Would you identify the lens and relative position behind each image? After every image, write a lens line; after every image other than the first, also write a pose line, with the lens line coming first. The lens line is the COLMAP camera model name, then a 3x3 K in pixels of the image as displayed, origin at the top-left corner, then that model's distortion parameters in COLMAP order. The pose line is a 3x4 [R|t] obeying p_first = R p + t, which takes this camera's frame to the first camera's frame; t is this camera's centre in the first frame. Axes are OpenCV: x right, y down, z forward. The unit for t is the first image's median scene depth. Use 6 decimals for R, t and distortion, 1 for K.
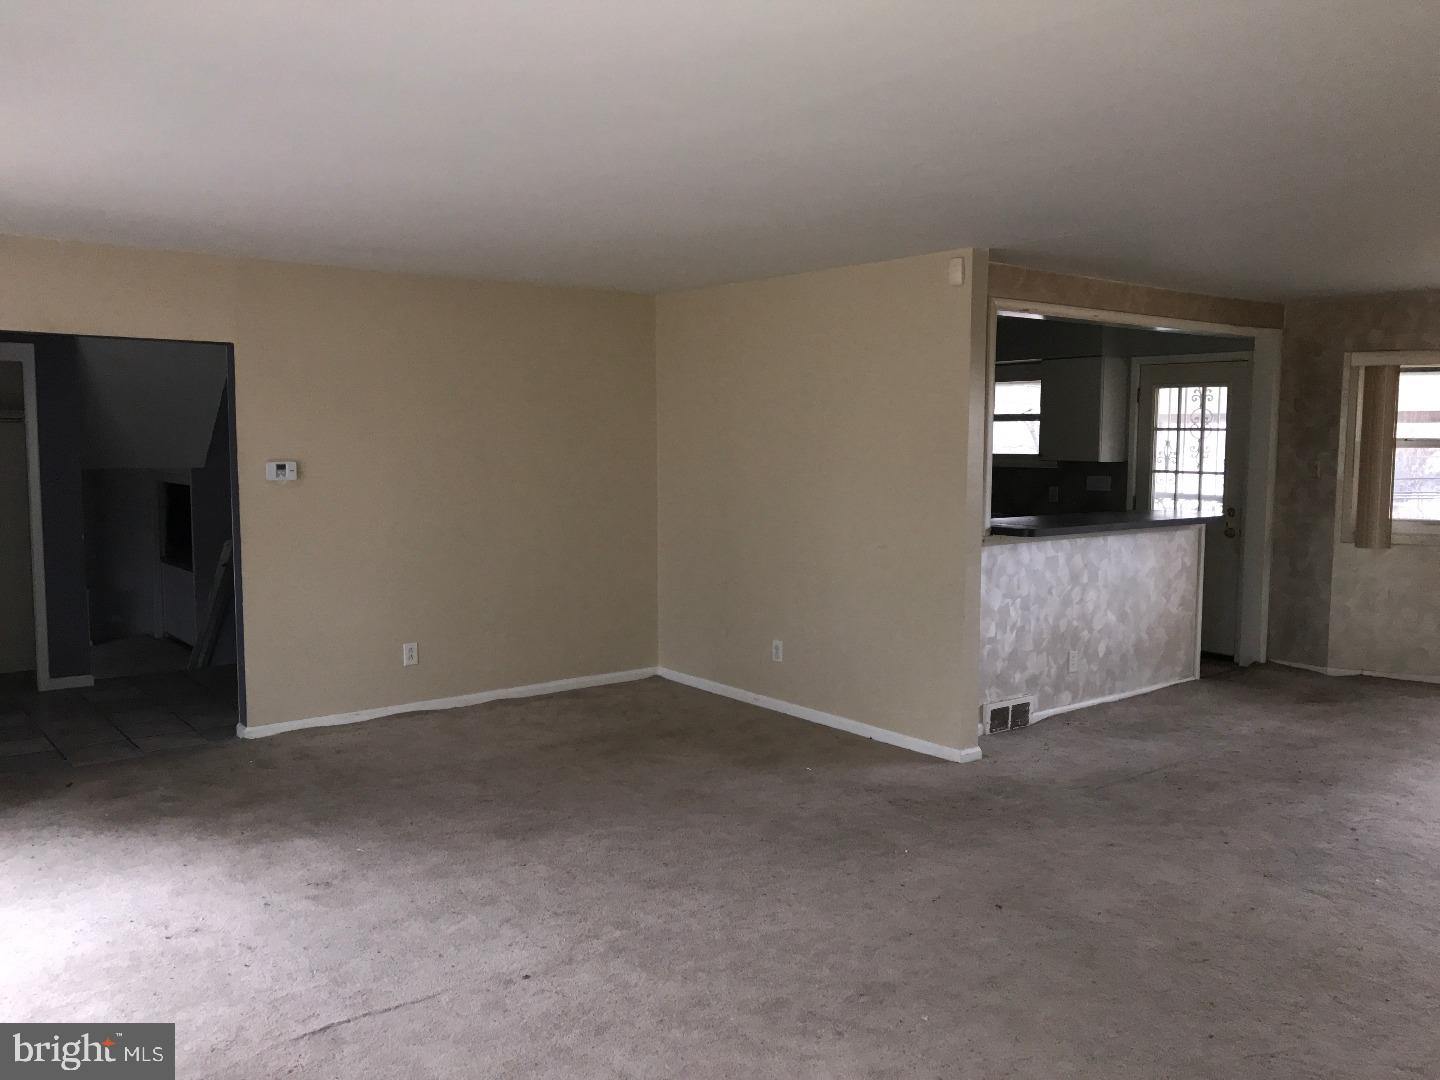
lens RADIAL K [[1188.3, 0, 719.3], [0, 1188.3, 524.2], [0, 0, 1]] dist [0.000681, 0.005019]
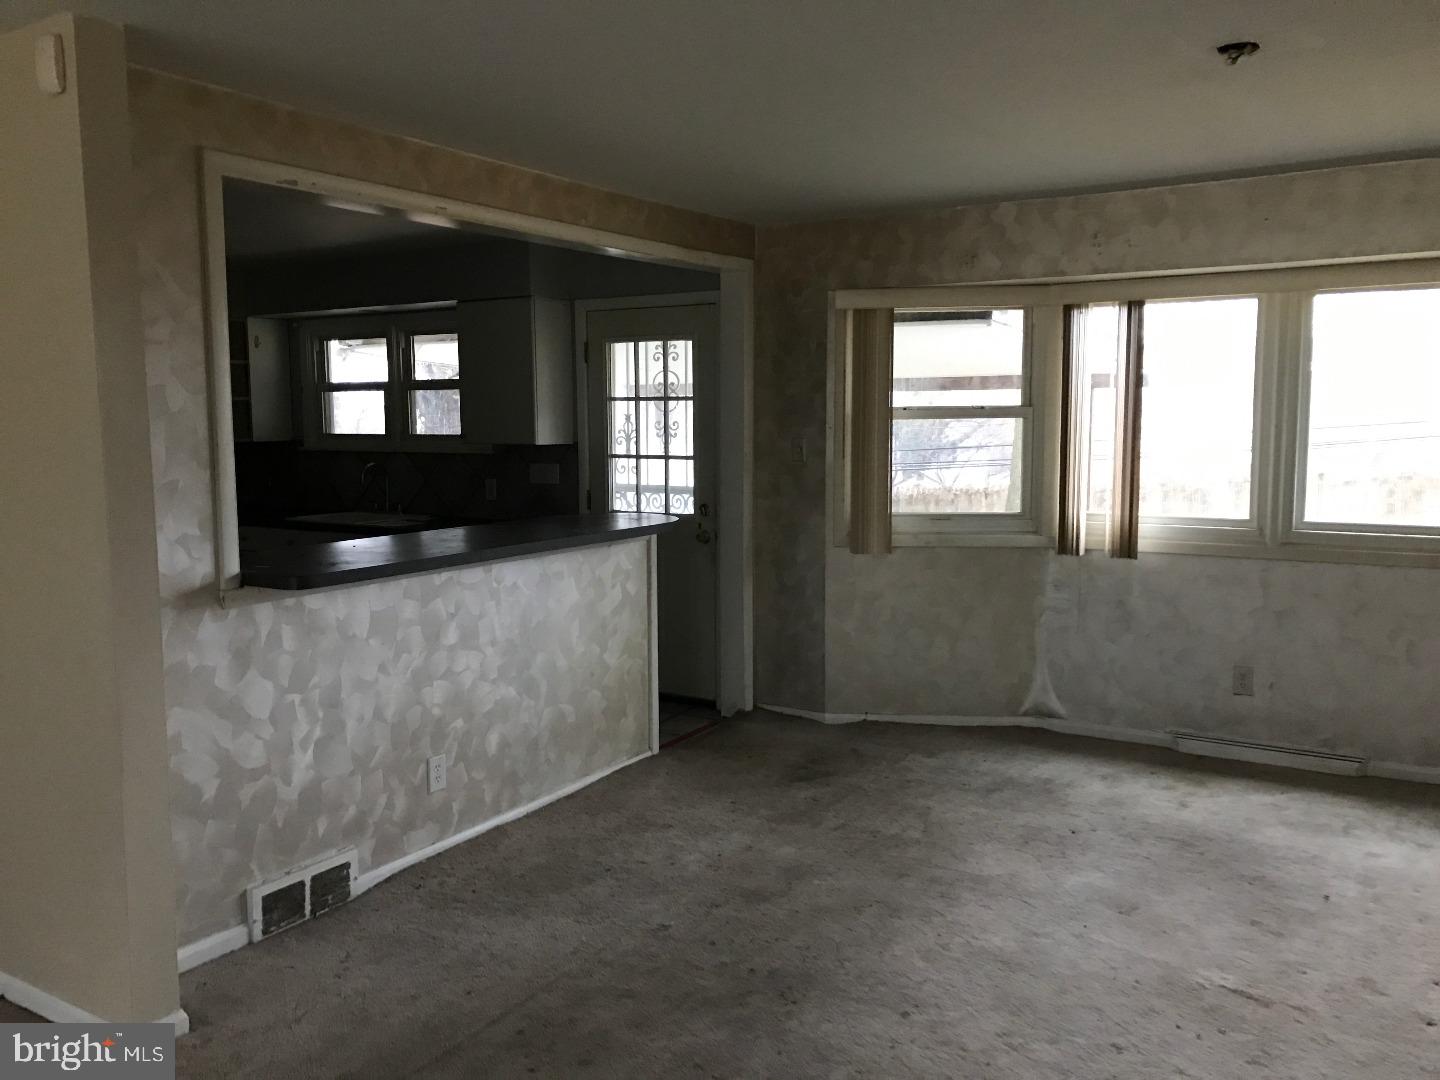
lens RADIAL K [[1184.6, 0, 722.5], [0, 1184.6, 517.3], [0, 0, 1]] dist [0.050545, 0.015696]
pose [[0.938641, -0.043248, 0.342173, 0.206703], [0.038675, 0.999048, 0.020180, -0.021696], [-0.342720, -0.005709, 0.939420, 0.329905]]
